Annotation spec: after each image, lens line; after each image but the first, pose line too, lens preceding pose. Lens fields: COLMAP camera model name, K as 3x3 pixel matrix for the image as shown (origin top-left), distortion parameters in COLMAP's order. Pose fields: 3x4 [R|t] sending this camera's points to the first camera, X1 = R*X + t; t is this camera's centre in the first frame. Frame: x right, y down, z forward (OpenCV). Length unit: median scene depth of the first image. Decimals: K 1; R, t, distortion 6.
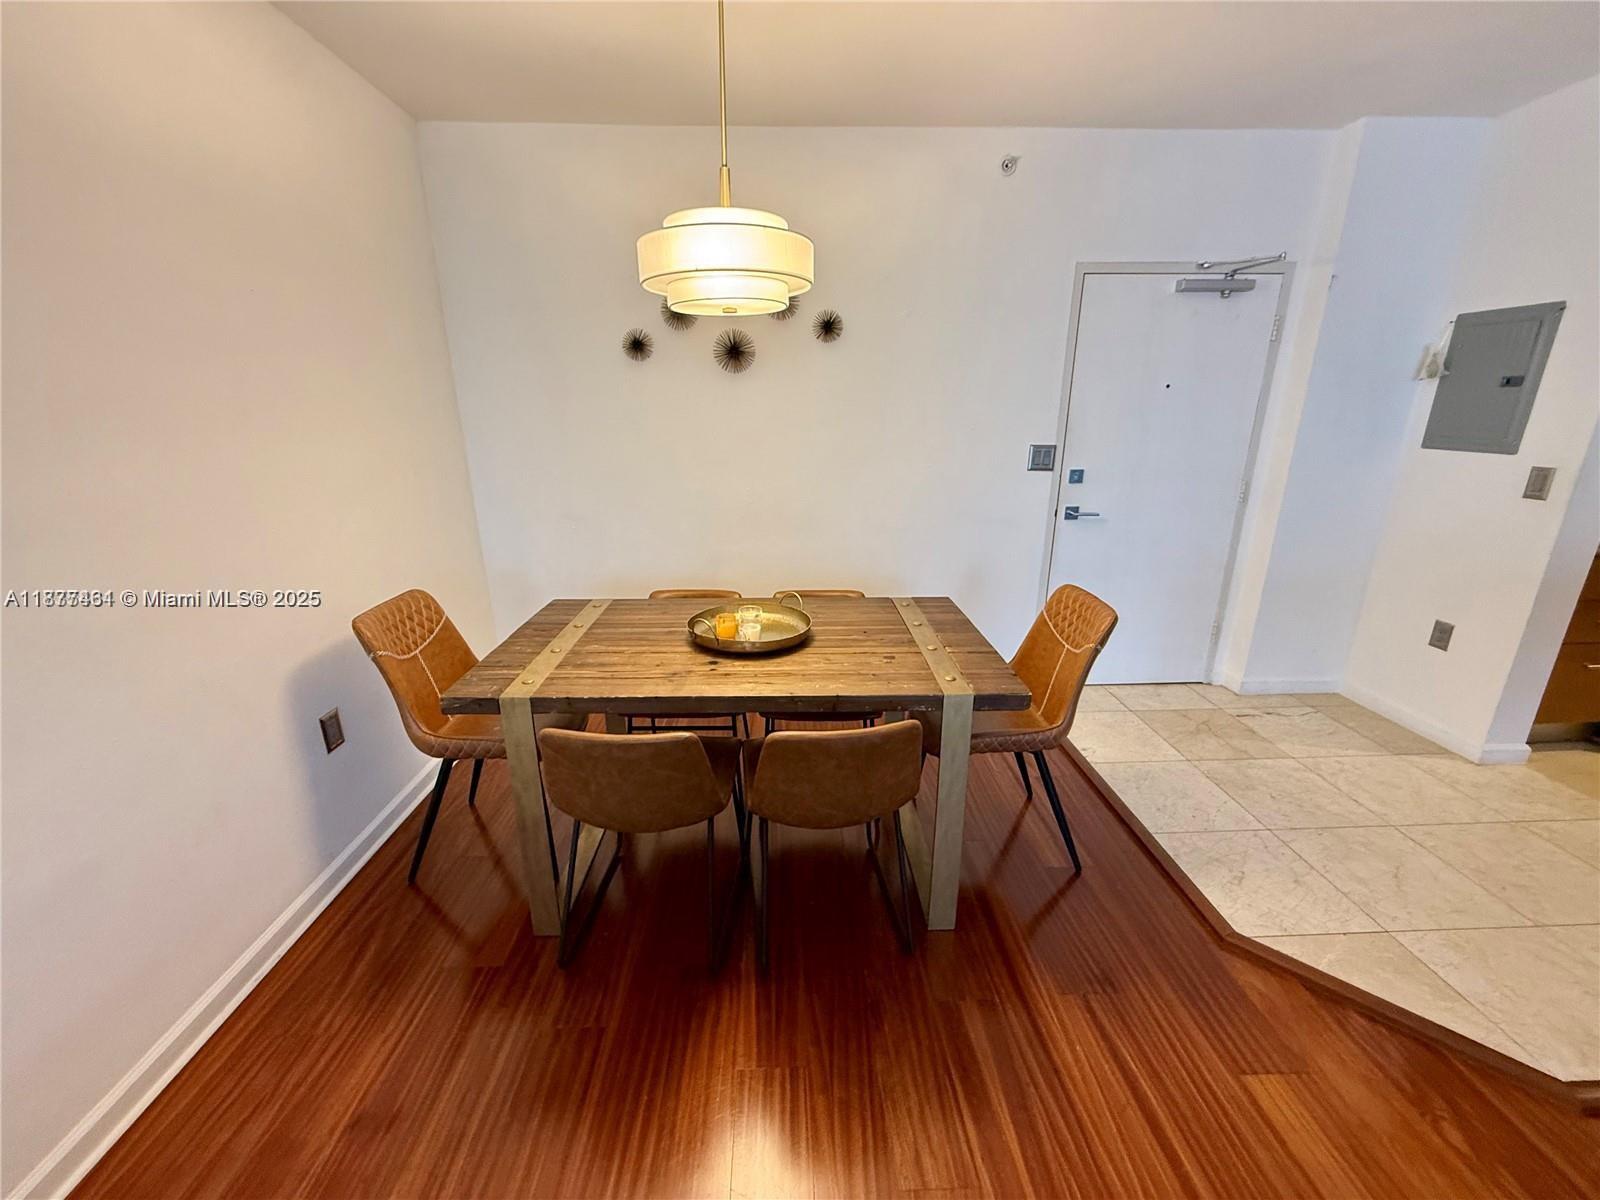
lens RADIAL K [[637.6, 0, 800.5], [0, 637.6, 589.1], [0, 0, 1]] dist [0.001605, 0.000152]
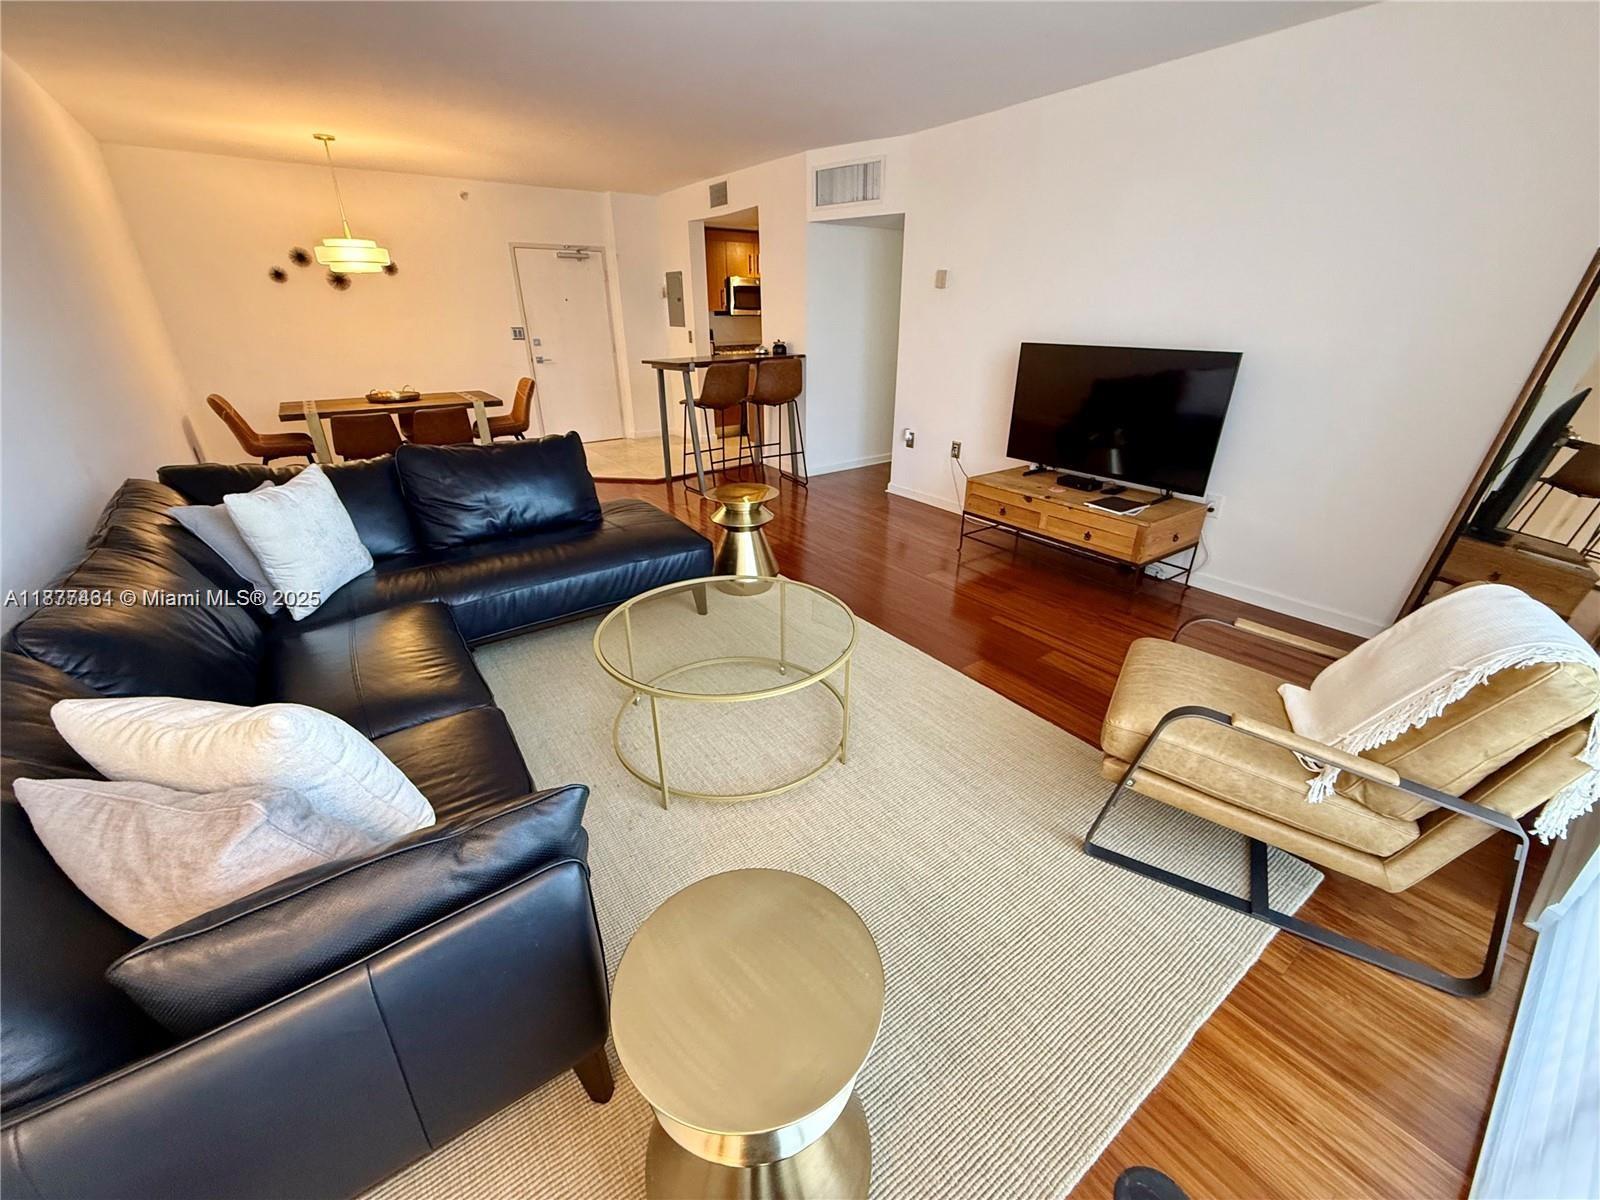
lens RADIAL K [[637.6, 0, 799.1], [0, 637.6, 593.9], [0, 0, 1]] dist [0.001605, 0.000152]
pose [[0.835157, -0.221794, 0.503309, -0.125217], [0.153155, 0.972674, 0.174494, 0.466060], [-0.528257, -0.068645, 0.846305, -1.548052]]
